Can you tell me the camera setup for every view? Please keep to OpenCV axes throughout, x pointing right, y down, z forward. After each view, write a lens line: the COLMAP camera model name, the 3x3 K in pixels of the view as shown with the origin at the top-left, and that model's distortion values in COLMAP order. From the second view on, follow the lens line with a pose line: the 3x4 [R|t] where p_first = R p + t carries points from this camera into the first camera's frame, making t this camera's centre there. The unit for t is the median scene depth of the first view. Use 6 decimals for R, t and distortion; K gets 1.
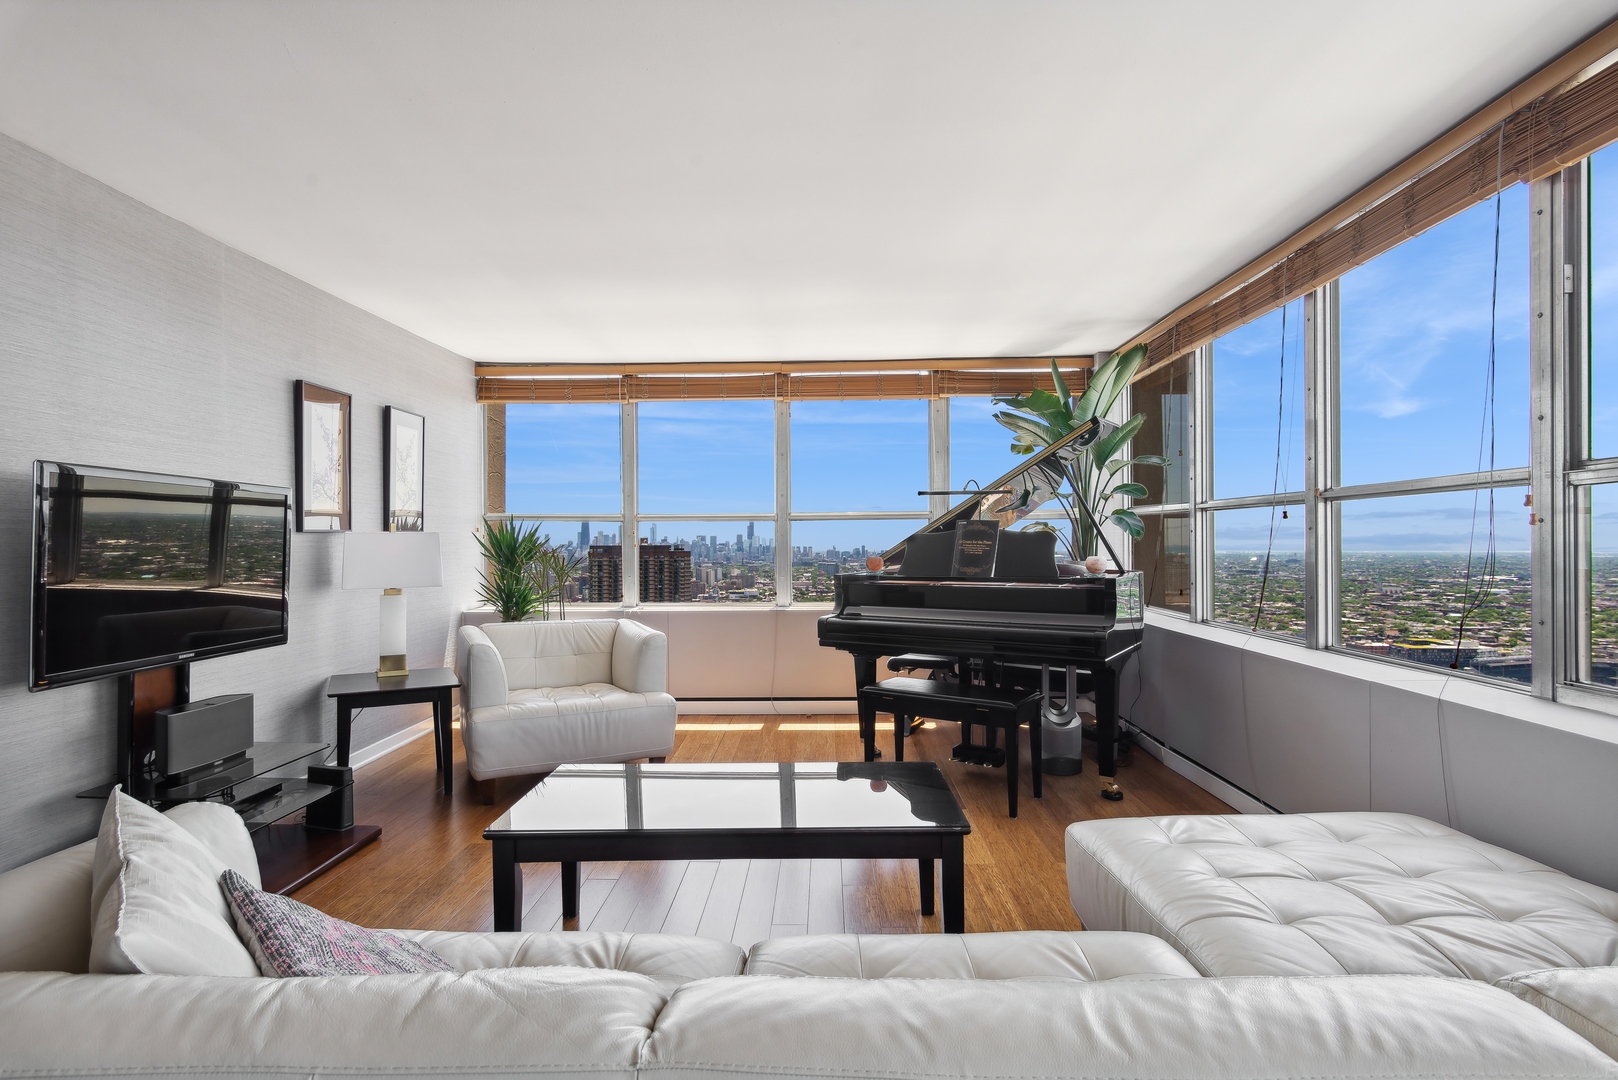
lens RADIAL K [[832.3, 0, 798.4], [0, 832.3, 538.4], [0, 0, 1]] dist [0.006202, -0.000508]
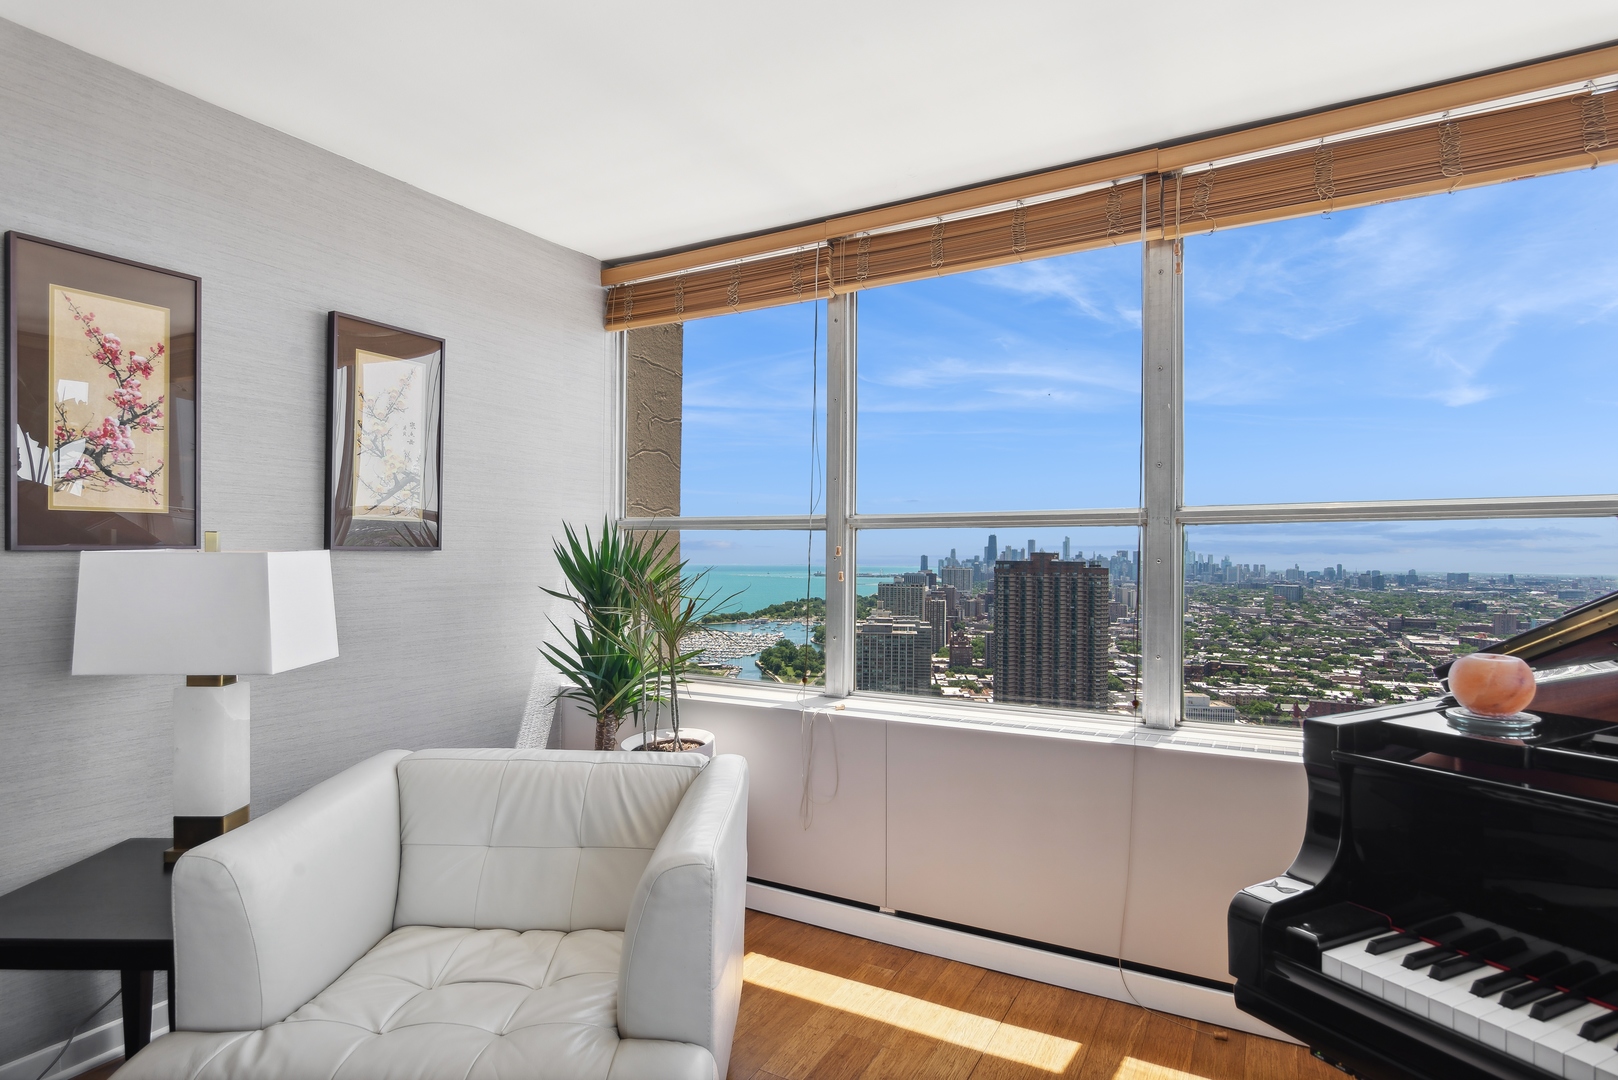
lens RADIAL K [[851.8, 0, 804.0], [0, 851.8, 546.5], [0, 0, 1]] dist [0.000807, -0.000159]
pose [[0.886557, 0.001673, -0.462617, 0.014853], [-0.005180, 0.999967, -0.006310, -0.004312], [0.462591, 0.007991, 0.886536, 0.386266]]
